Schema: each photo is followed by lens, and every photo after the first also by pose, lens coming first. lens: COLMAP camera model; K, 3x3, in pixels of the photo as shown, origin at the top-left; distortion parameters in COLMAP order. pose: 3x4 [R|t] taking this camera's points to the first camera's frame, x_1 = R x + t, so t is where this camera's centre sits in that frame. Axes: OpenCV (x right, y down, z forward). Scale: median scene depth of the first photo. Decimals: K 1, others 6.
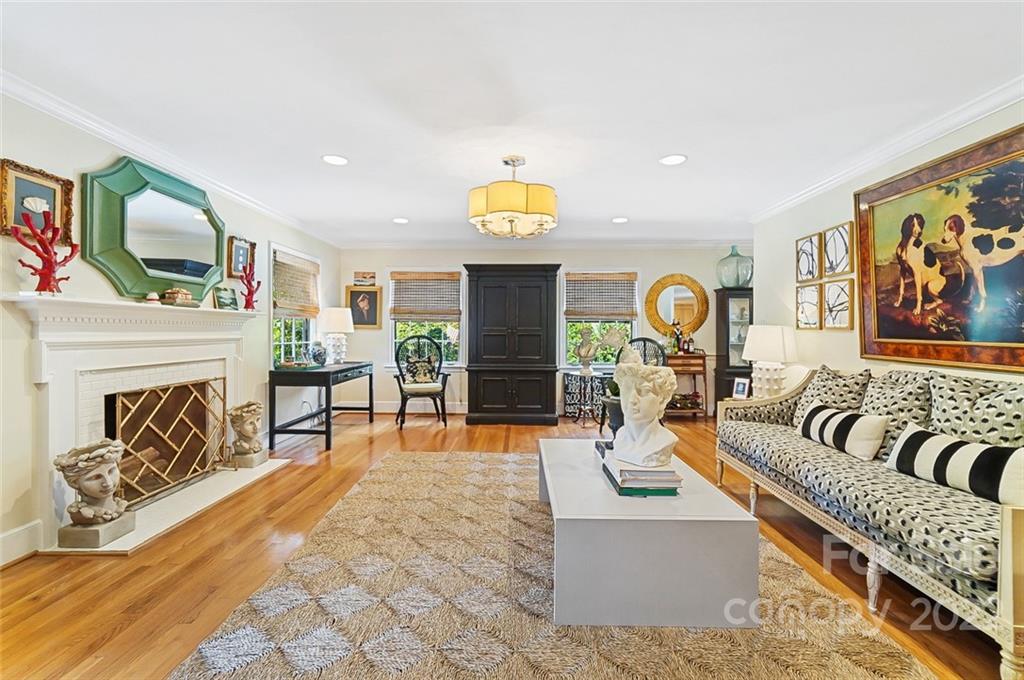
lens RADIAL K [[447.5, 0, 506.7], [0, 447.5, 334.2], [0, 0, 1]] dist [-0.010193, 0.009656]
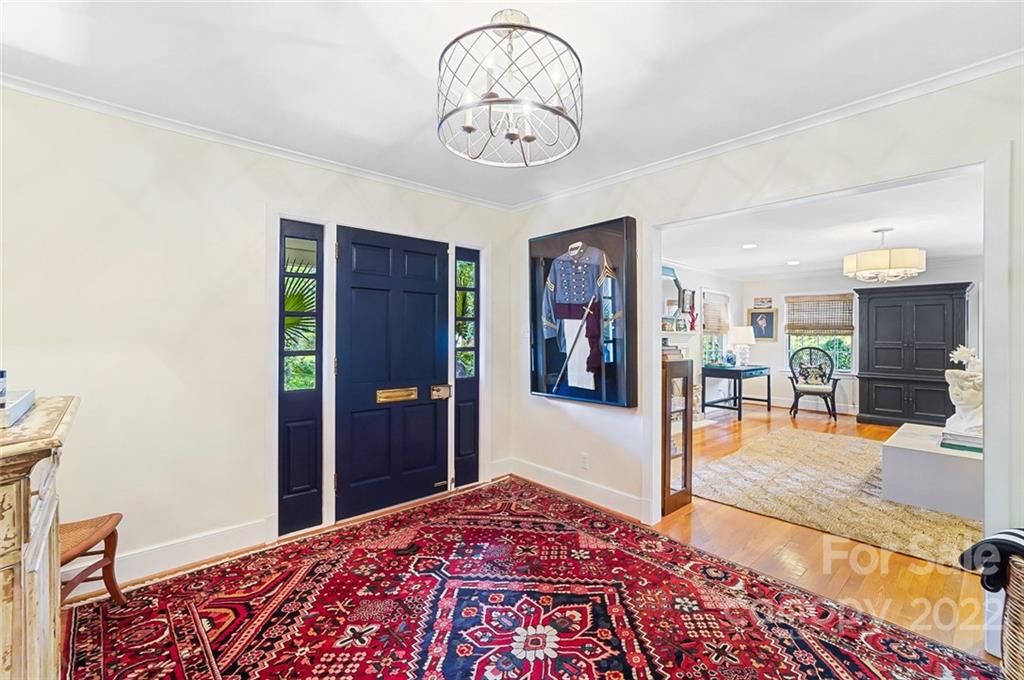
lens RADIAL K [[447.5, 0, 513.2], [0, 447.5, 330.6], [0, 0, 1]] dist [-0.010193, 0.009656]
pose [[0.698022, -0.005228, -0.716057, 0.133755], [-0.011361, 0.999767, -0.018374, -0.012192], [0.715986, 0.020961, 0.697800, -0.537483]]
